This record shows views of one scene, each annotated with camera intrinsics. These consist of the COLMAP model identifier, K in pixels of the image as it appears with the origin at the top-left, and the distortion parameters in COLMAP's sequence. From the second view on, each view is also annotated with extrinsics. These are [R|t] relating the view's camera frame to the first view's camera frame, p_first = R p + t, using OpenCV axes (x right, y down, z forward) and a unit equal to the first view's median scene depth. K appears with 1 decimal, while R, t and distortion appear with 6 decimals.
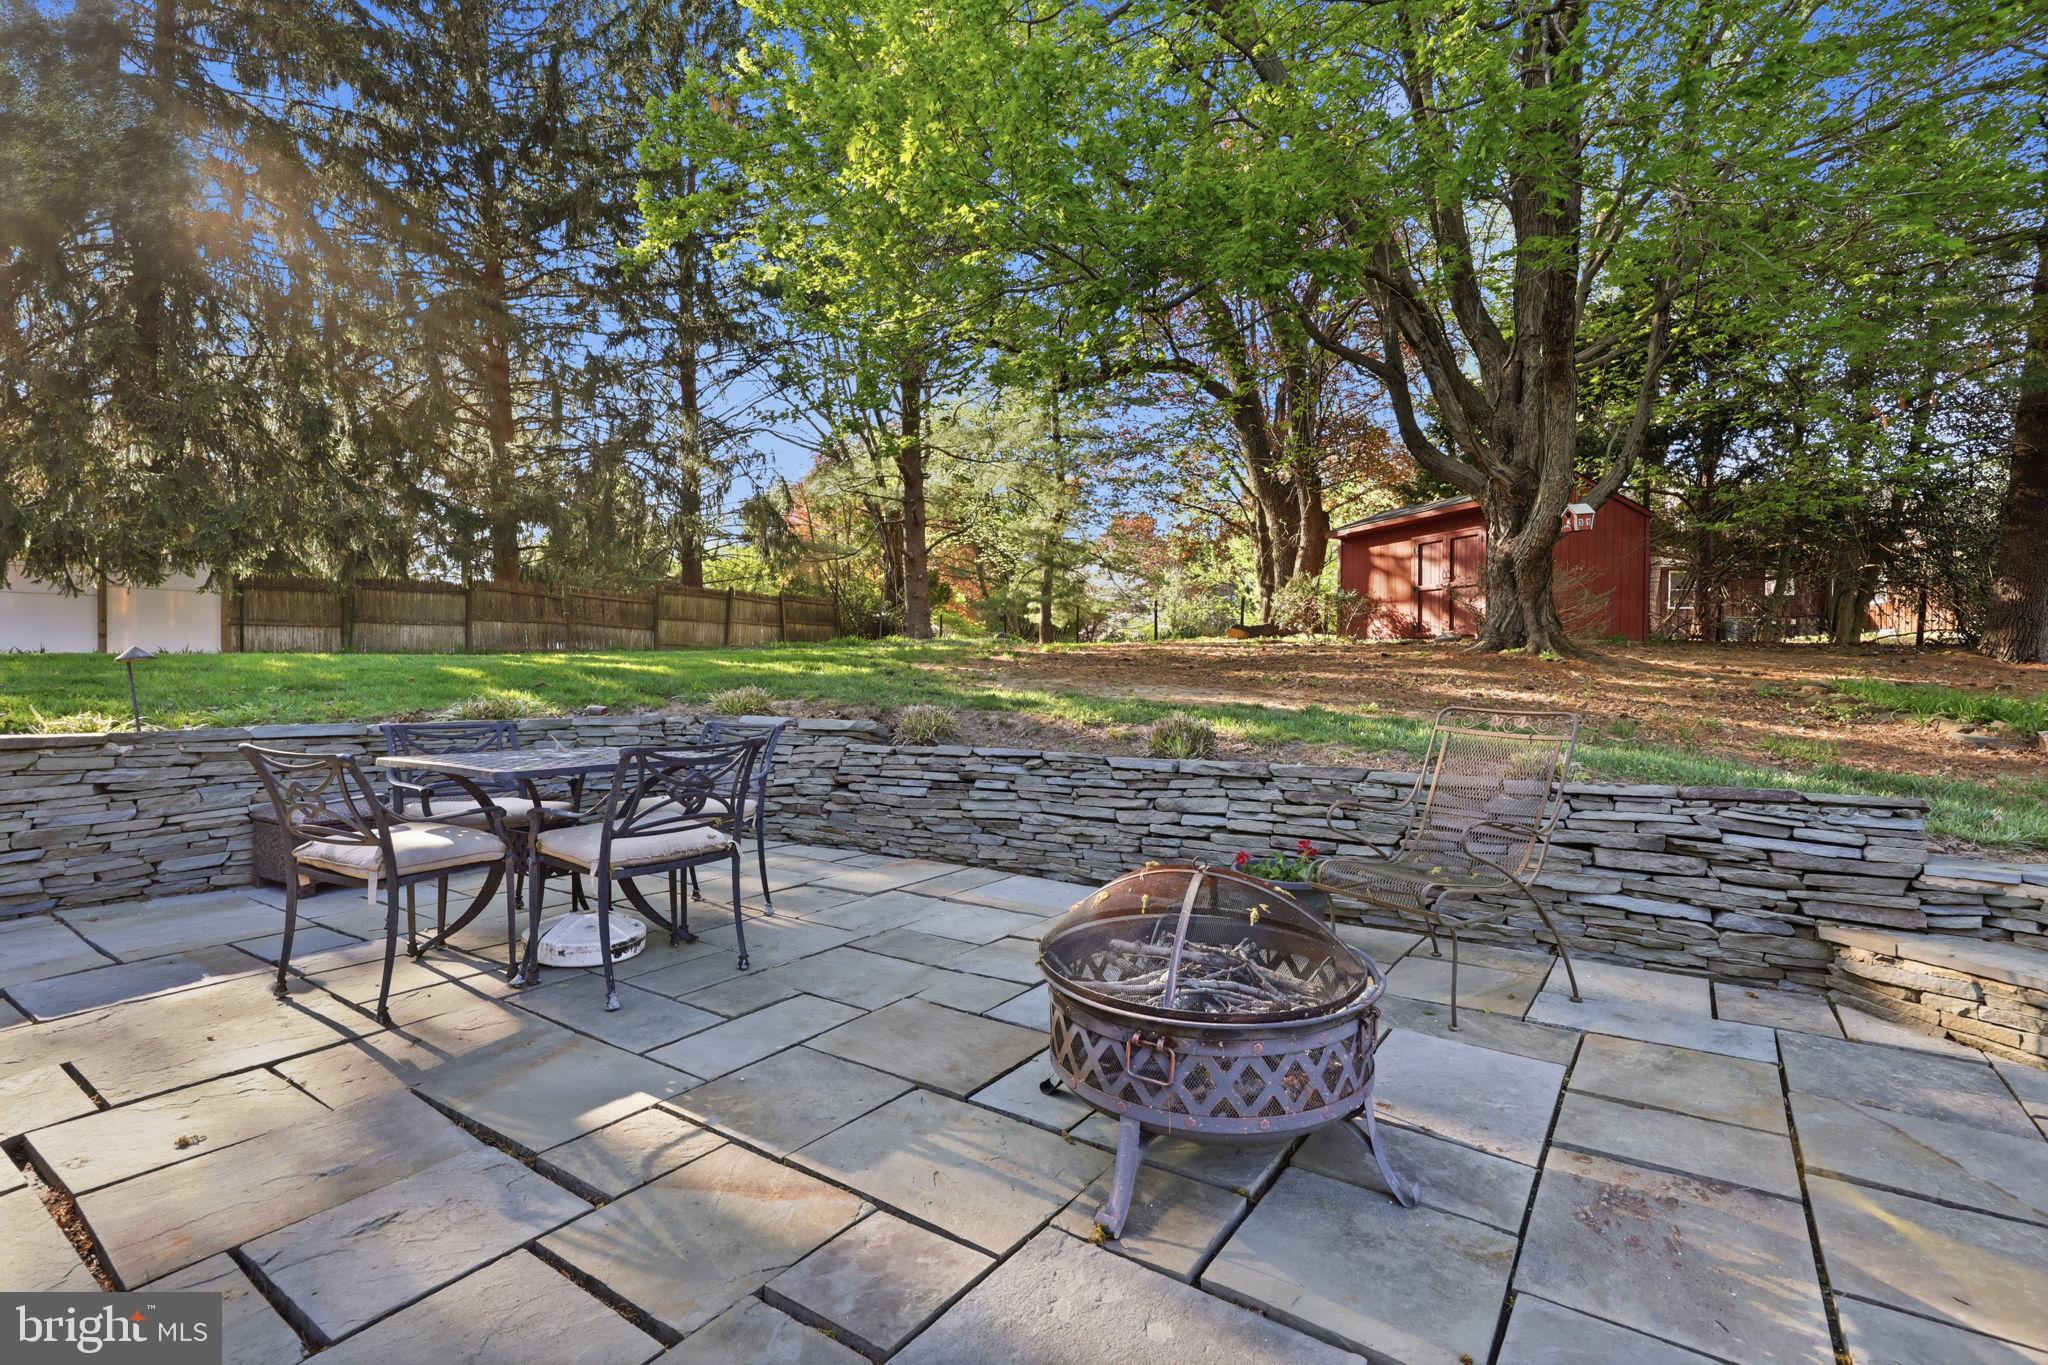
lens RADIAL K [[931.4, 0, 1038.2], [0, 931.4, 678.9], [0, 0, 1]] dist [0.002426, 0.000307]
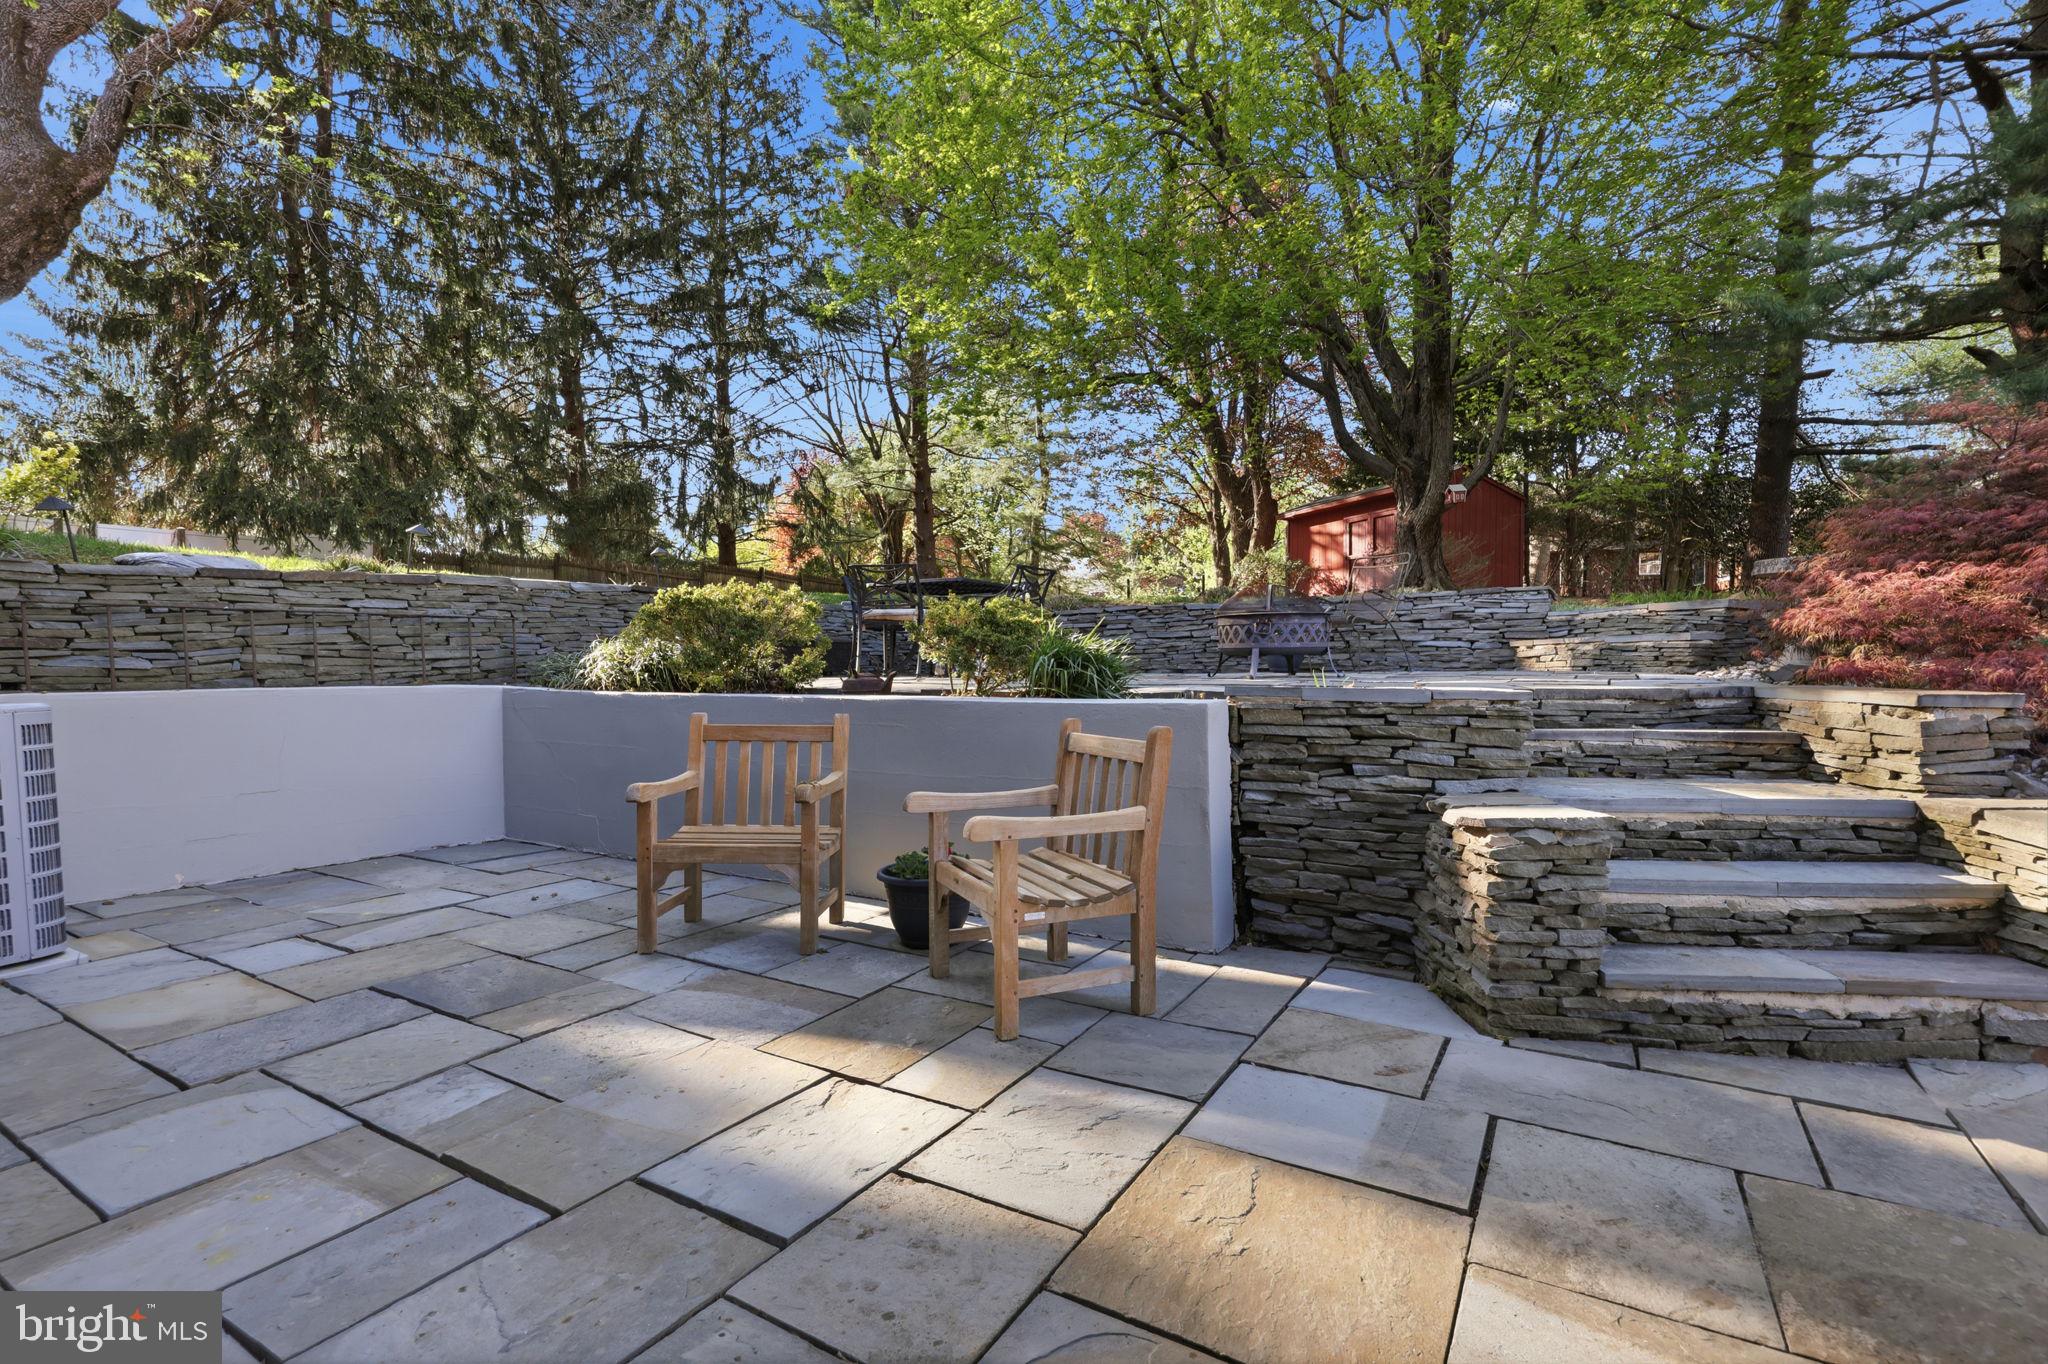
lens RADIAL K [[931.4, 0, 1031.9], [0, 931.4, 686.3], [0, 0, 1]] dist [0.002426, 0.000307]
pose [[0.998347, -0.010144, 0.056572, -0.084453], [0.009787, 0.999930, 0.006600, 0.057156], [-0.056635, -0.006035, 0.998377, -0.213221]]
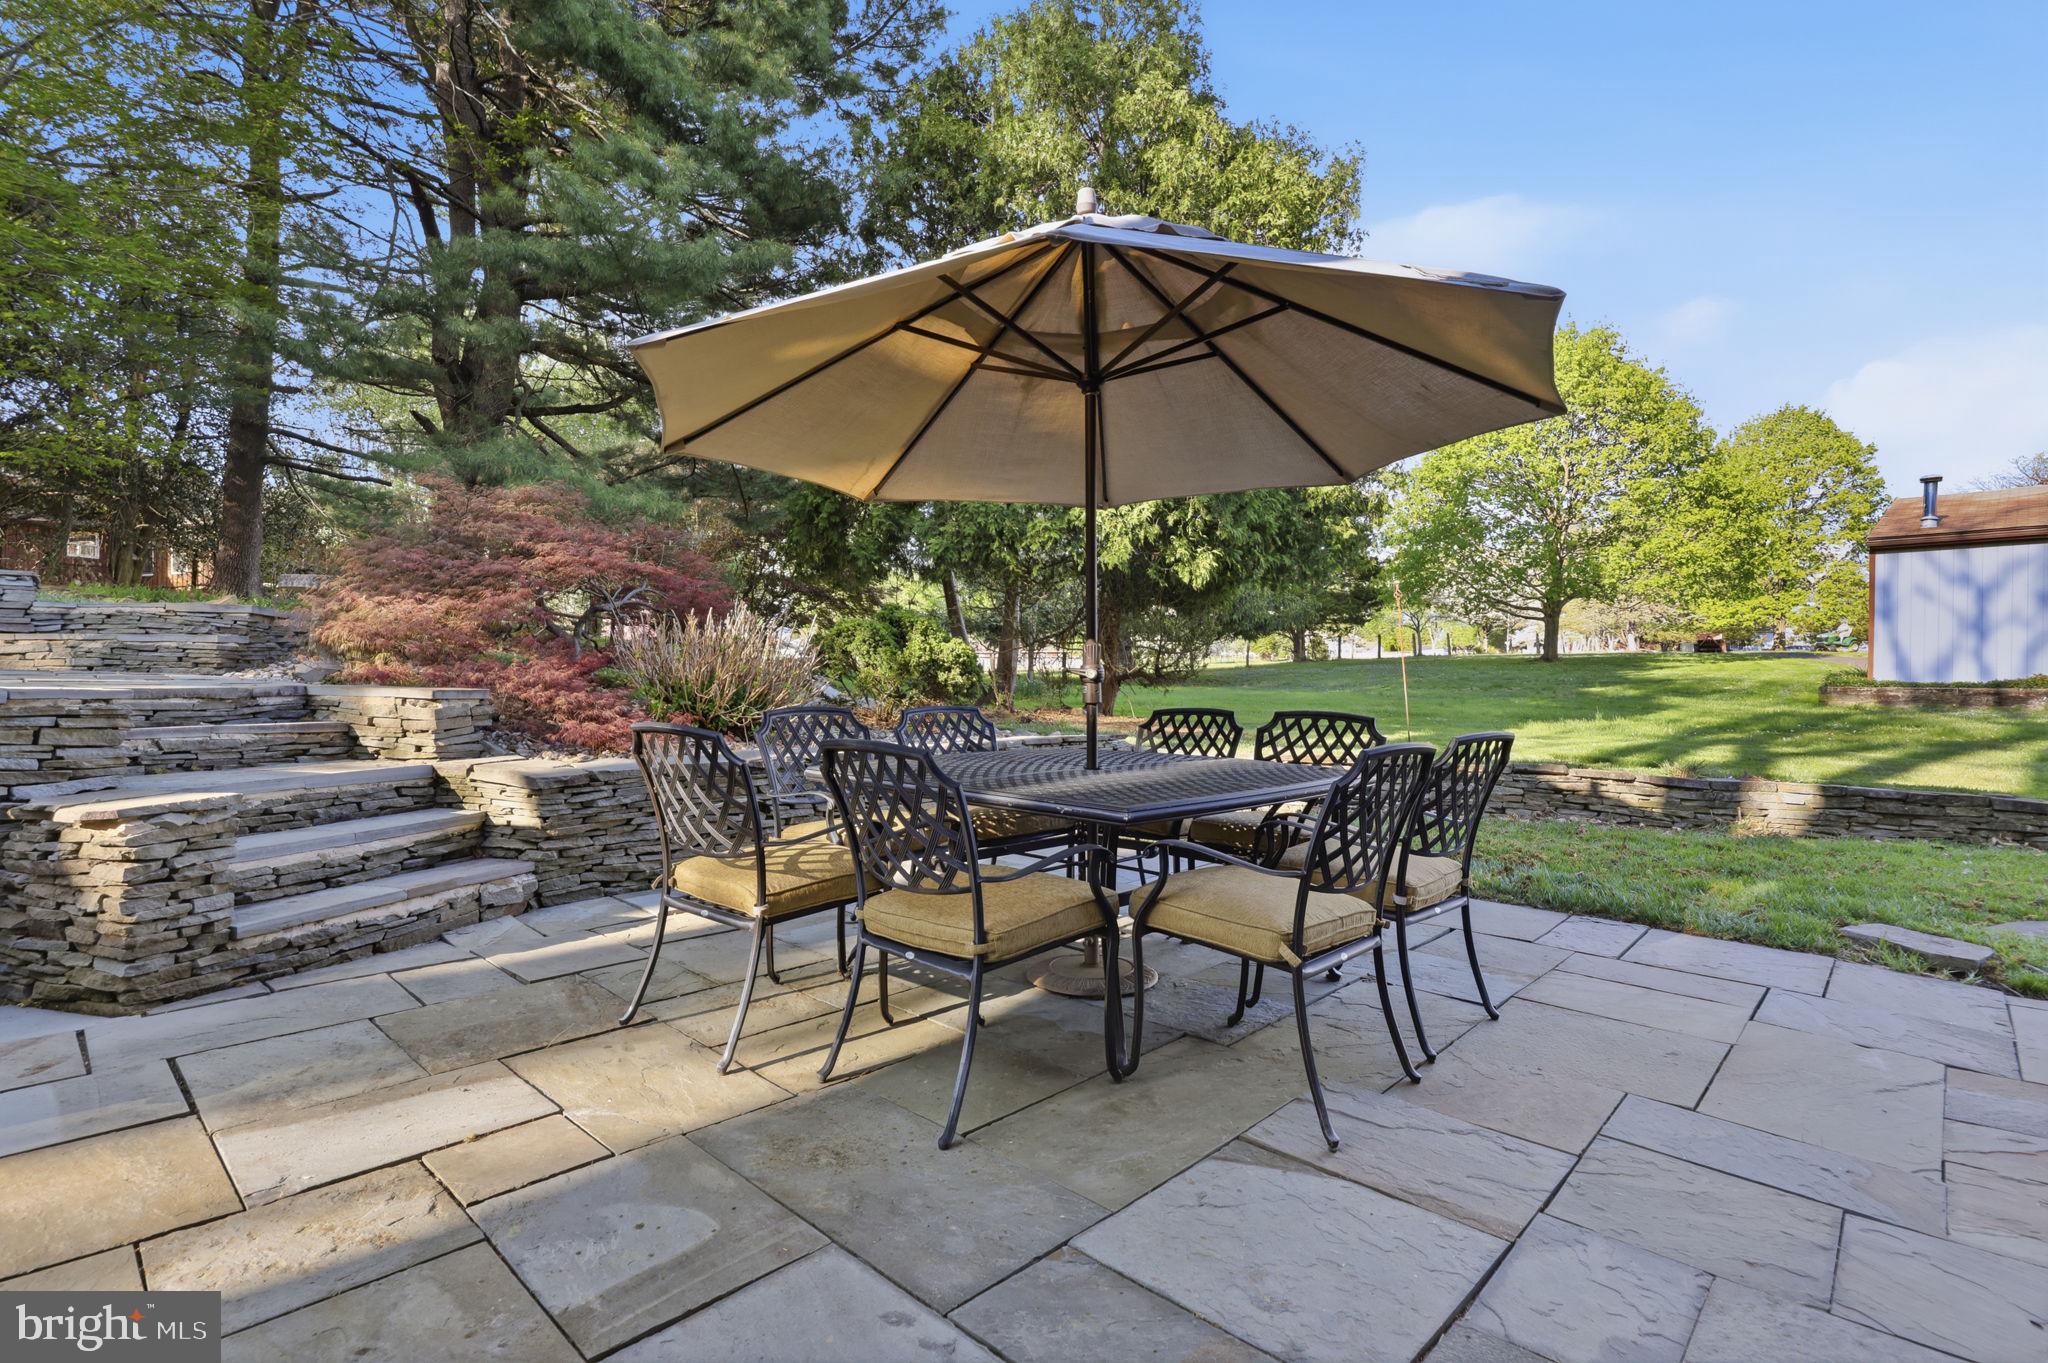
lens RADIAL K [[984.2, 0, 1035.5], [0, 984.2, 686.6], [0, 0, 1]] dist [0.001259, 0.000895]
pose [[0.148022, -0.012622, 0.988904, -0.143054], [0.002322, 0.999920, 0.012415, 0.057572], [-0.988981, 0.000458, 0.148040, -0.244726]]
